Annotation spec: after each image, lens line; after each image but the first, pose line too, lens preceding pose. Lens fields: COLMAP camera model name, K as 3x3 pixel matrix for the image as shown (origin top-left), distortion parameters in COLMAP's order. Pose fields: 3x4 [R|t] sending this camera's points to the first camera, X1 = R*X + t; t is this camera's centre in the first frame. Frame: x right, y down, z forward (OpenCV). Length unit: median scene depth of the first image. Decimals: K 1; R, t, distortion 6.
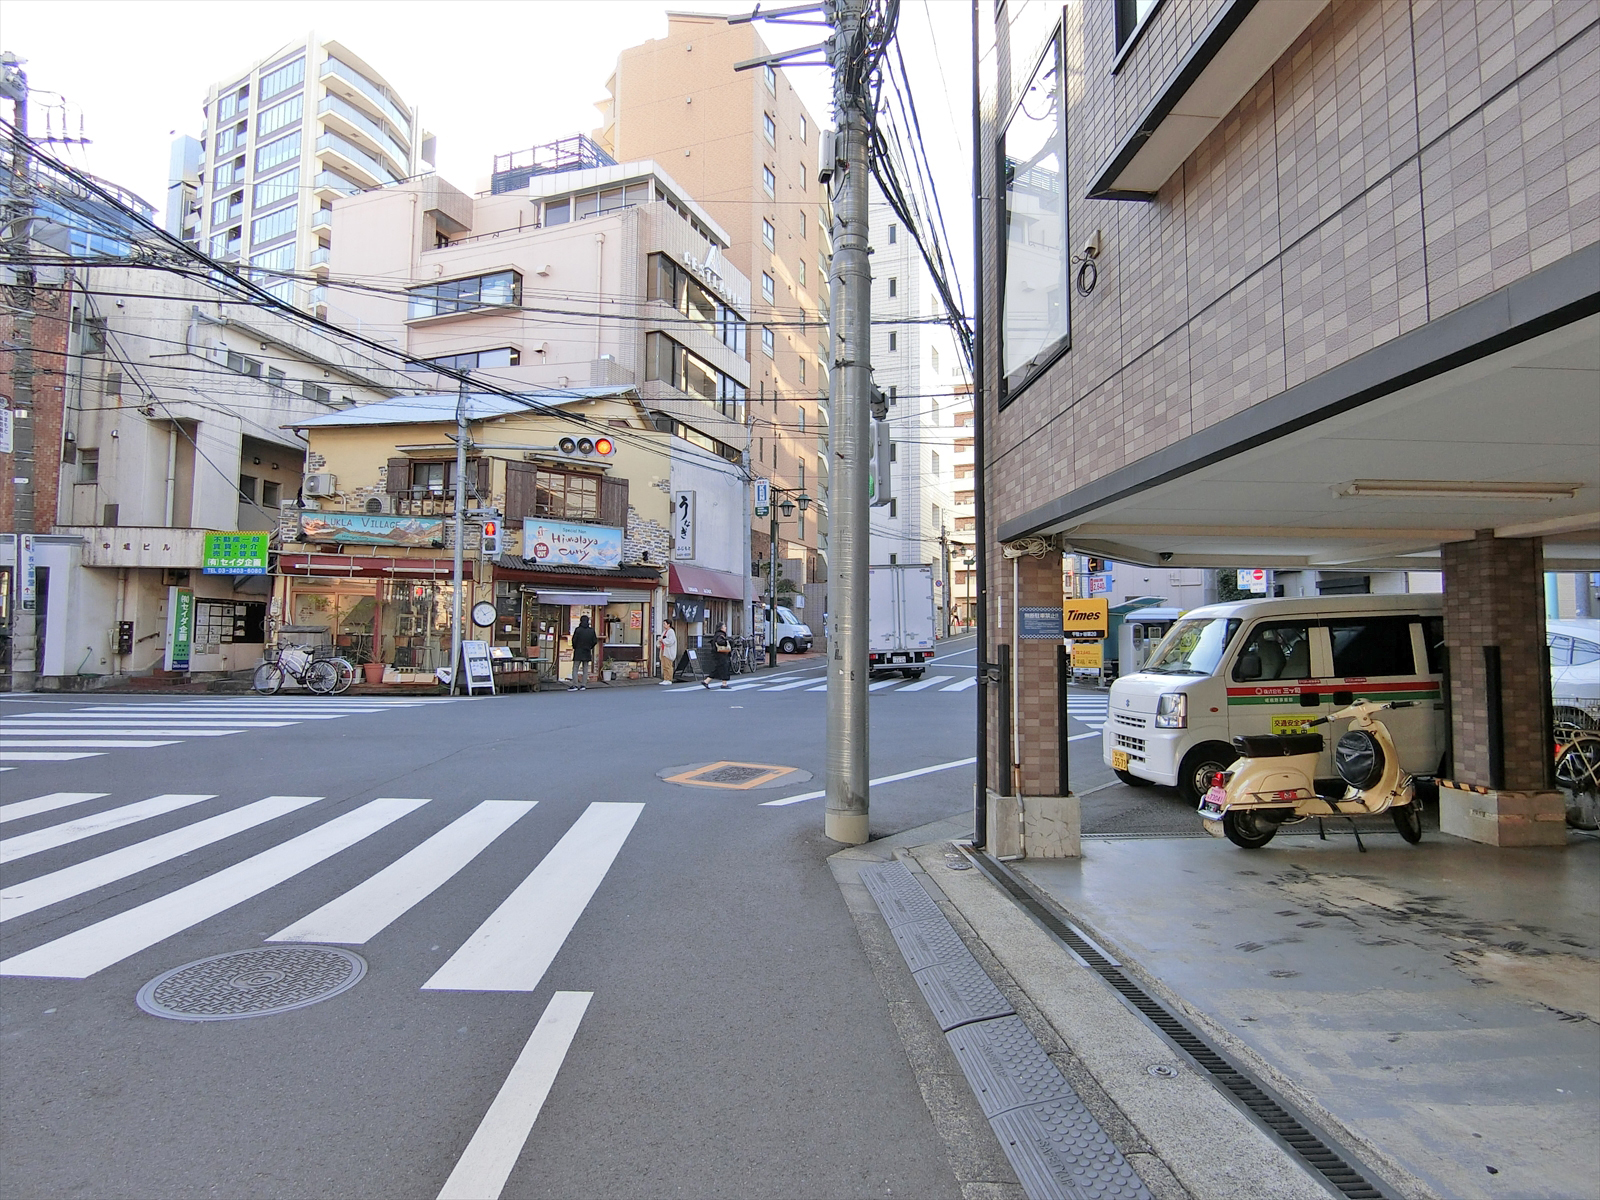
lens RADIAL K [[888.1, 0, 800.0], [0, 888.1, 600.0], [0, 0, 1]] dist [-0.019670, -0.000414]
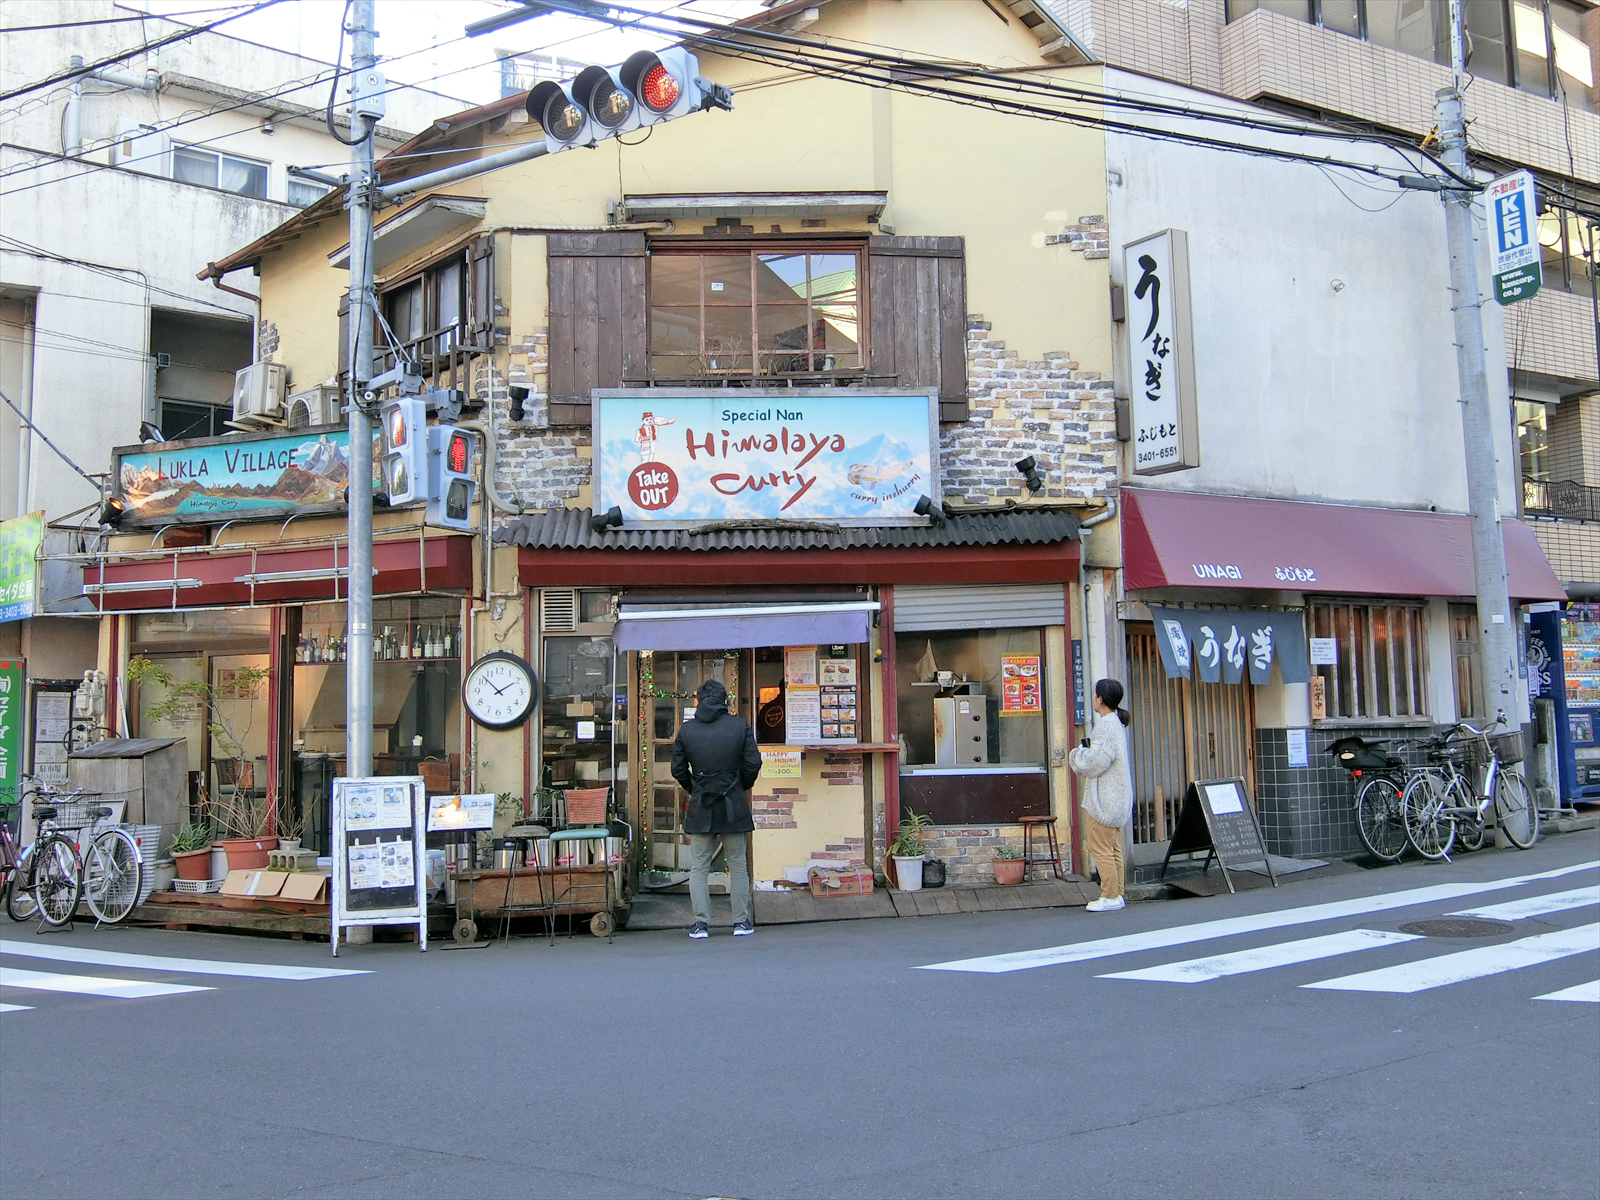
lens RADIAL K [[1530.1, 0, 800.0], [0, 1530.1, 600.0], [0, 0, 1]] dist [-0.002902, 0.000600]
pose [[0.781886, -0.075299, -0.618858, 0.087291], [0.056806, 0.997155, -0.049557, 0.015376], [0.620829, 0.003593, 0.783938, 0.561108]]
